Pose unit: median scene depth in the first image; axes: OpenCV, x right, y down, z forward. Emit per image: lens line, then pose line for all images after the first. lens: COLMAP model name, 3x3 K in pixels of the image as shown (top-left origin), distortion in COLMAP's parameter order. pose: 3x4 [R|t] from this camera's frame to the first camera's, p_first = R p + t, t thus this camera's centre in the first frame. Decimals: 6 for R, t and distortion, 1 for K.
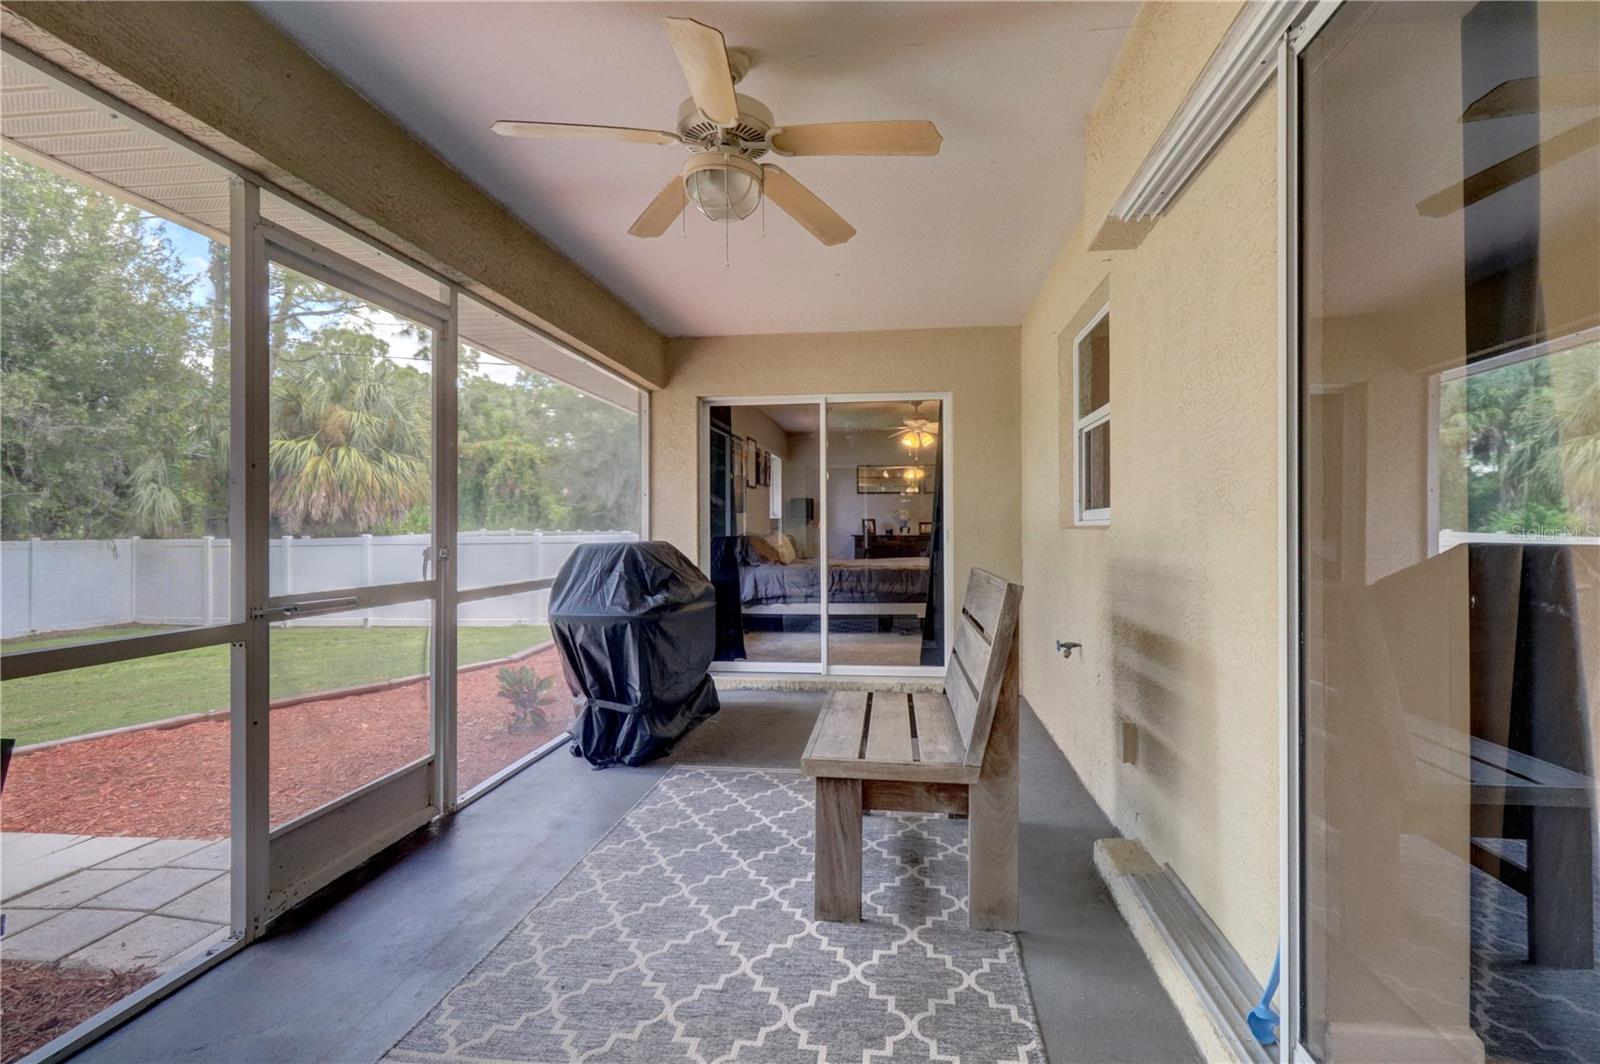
lens RADIAL K [[736.1, 0, 808.8], [0, 736.1, 530.4], [0, 0, 1]] dist [0.004562, -0.001301]
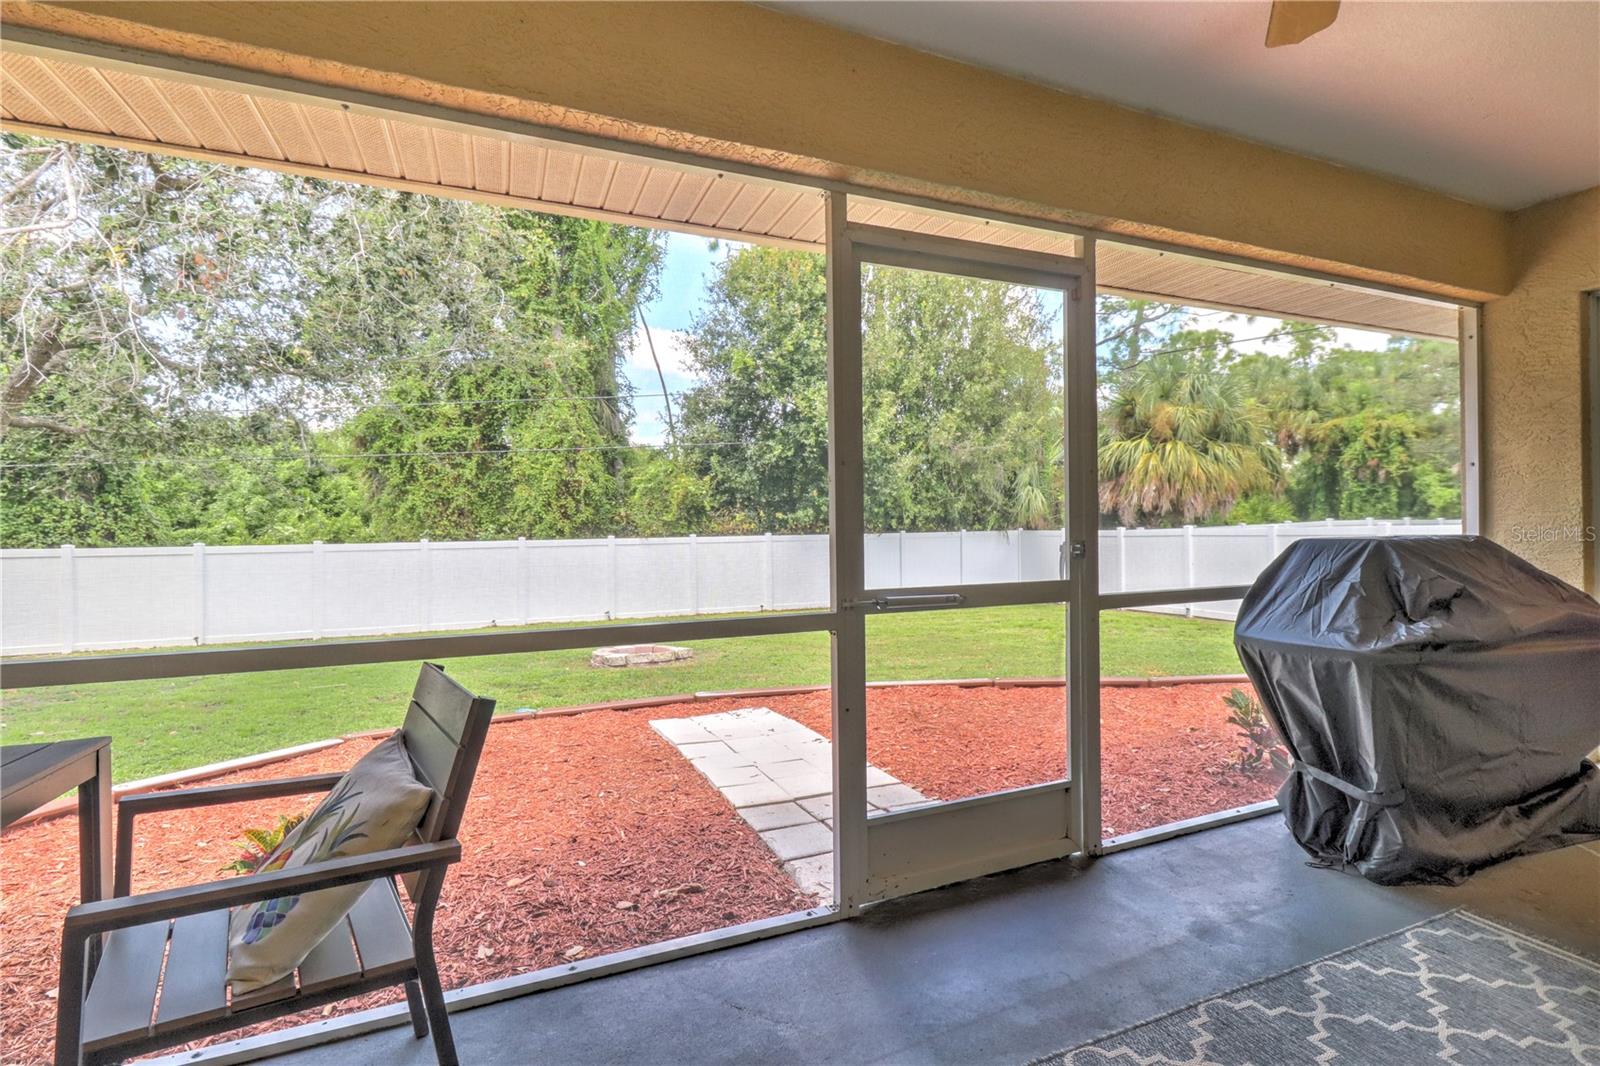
lens RADIAL K [[736.1, 0, 828.5], [0, 736.1, 525.8], [0, 0, 1]] dist [0.004562, -0.001301]
pose [[0.508190, -0.005801, -0.861225, 0.077411], [0.010809, 0.999942, -0.000357, 0.001294], [0.861177, -0.009127, 0.508223, 0.259204]]
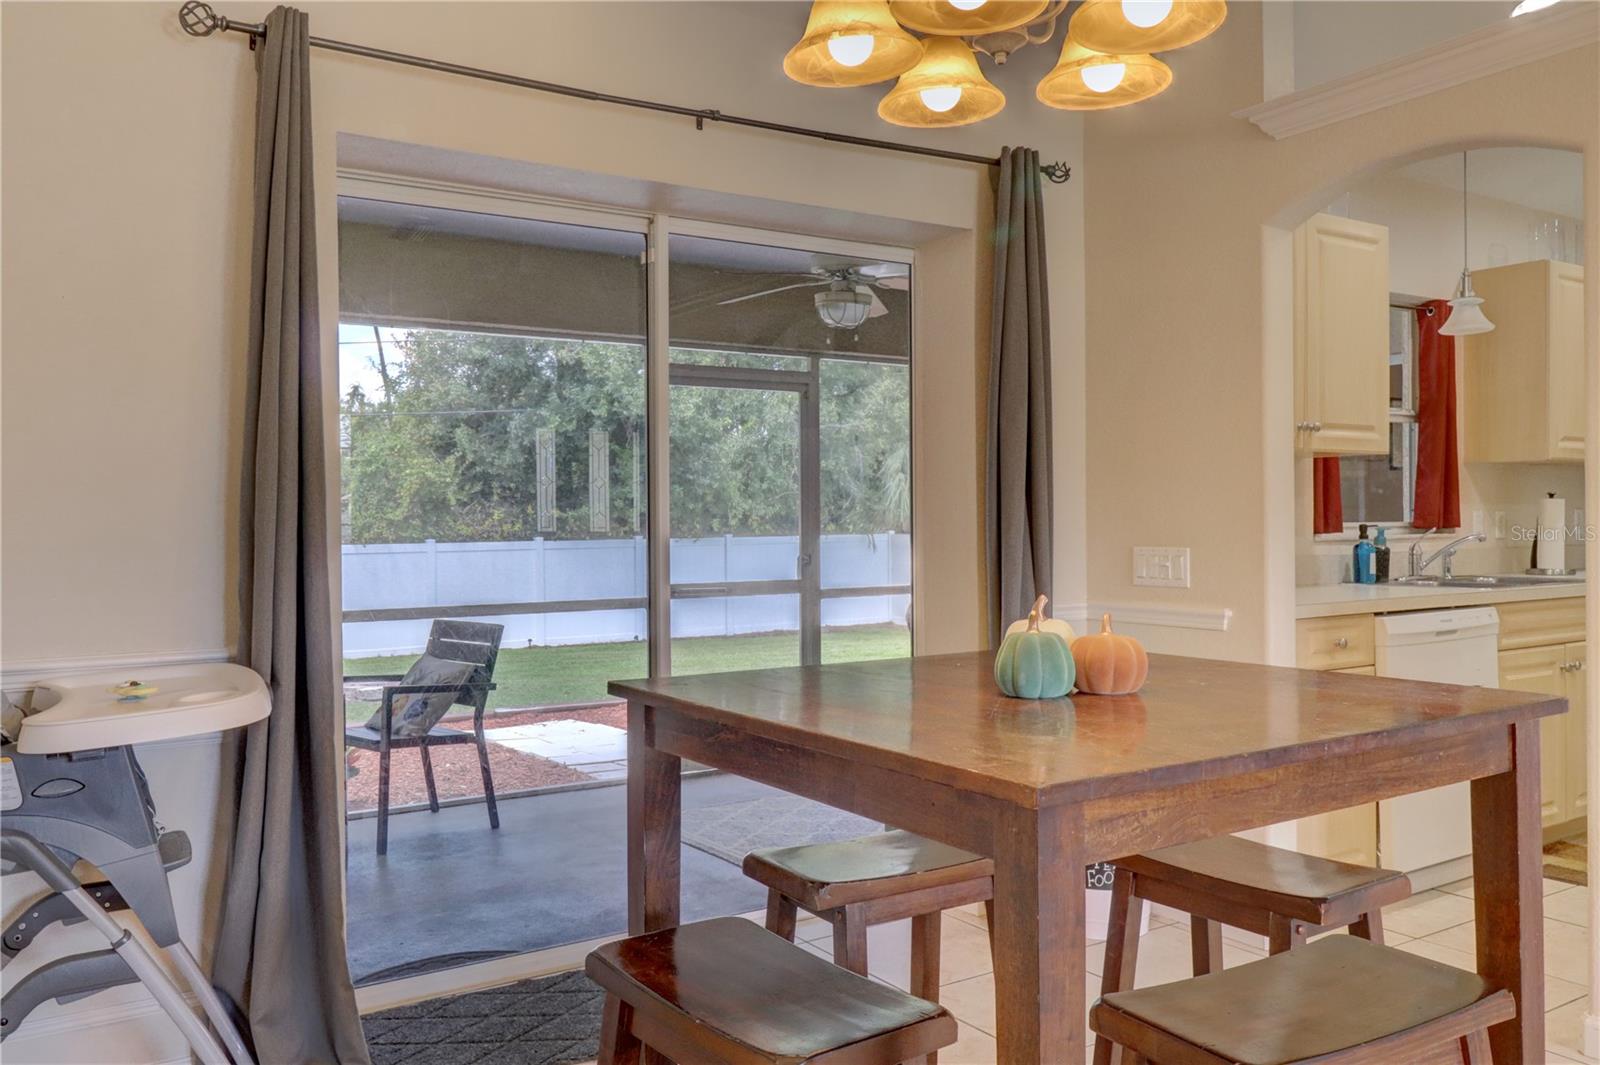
lens RADIAL K [[1272.1, 0, 846.8], [0, 1272.1, 516.7], [0, 0, 1]] dist [0.011824, -0.010074]
pose [[0.654270, -0.003887, -0.756251, 1.063632], [0.004394, 0.999989, -0.001338, -0.035808], [0.756248, -0.002448, 0.654280, -0.371015]]
